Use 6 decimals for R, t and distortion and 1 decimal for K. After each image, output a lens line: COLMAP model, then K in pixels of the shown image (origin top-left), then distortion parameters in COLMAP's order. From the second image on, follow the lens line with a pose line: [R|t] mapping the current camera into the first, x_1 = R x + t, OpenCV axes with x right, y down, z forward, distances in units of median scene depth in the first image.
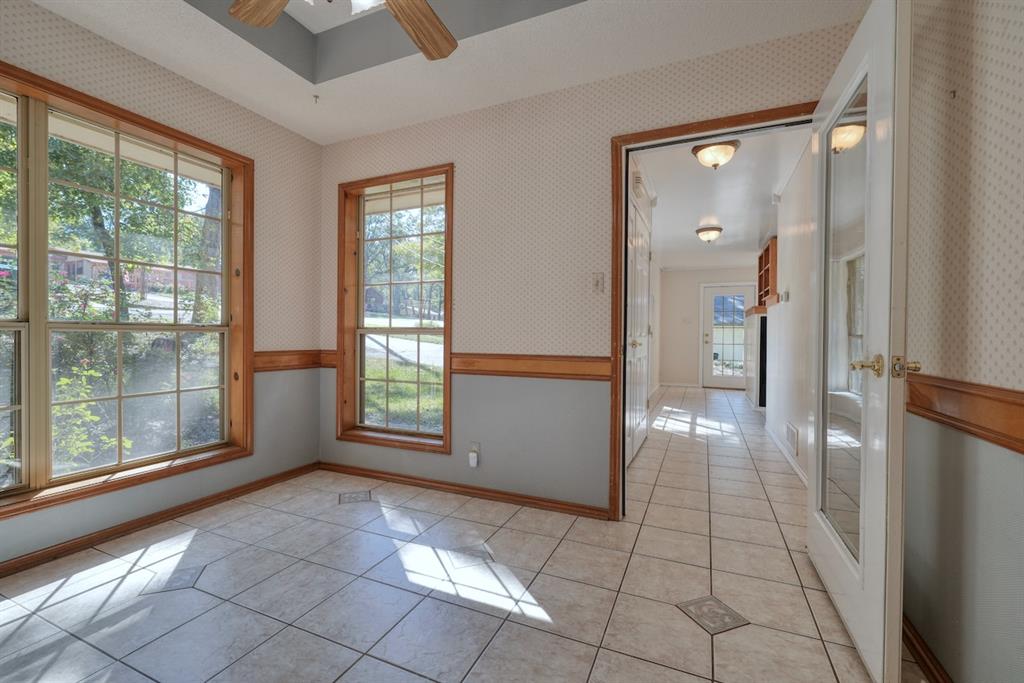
lens RADIAL K [[438.0, 0, 512.0], [0, 438.0, 341.5], [0, 0, 1]] dist [-0.000646, -0.000167]
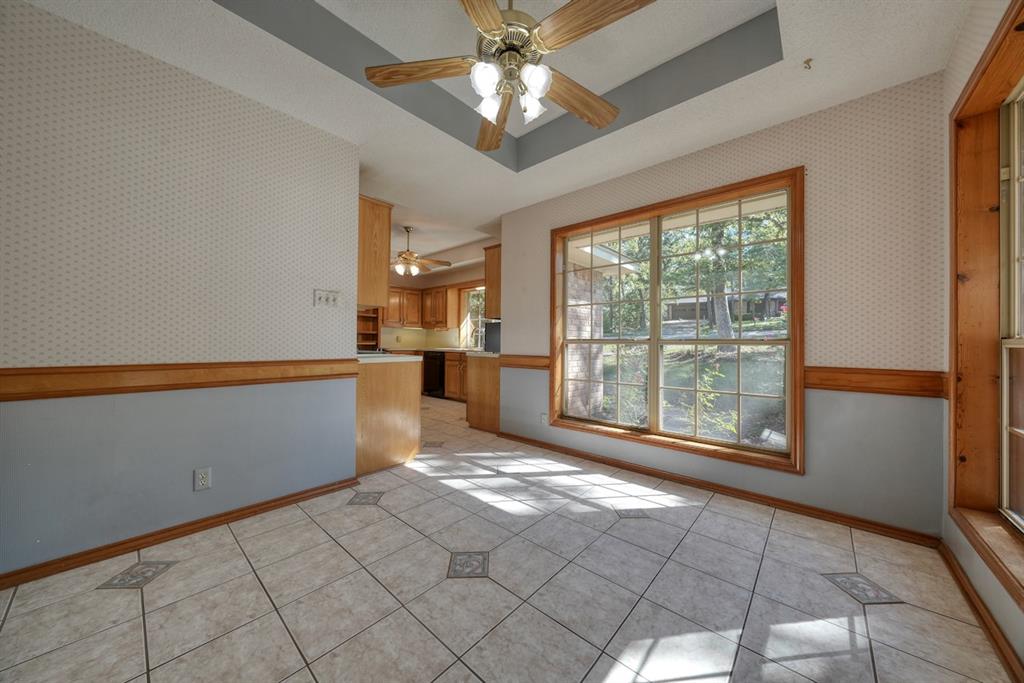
lens RADIAL K [[348.2, 0, 512.0], [0, 348.2, 341.5], [0, 0, 1]] dist [-0.002058, -0.000034]
pose [[-0.306763, -0.009391, -0.951740, 0.368021], [-0.018149, 0.999827, -0.004016, -0.017511], [0.951613, 0.016041, -0.306881, 0.732712]]
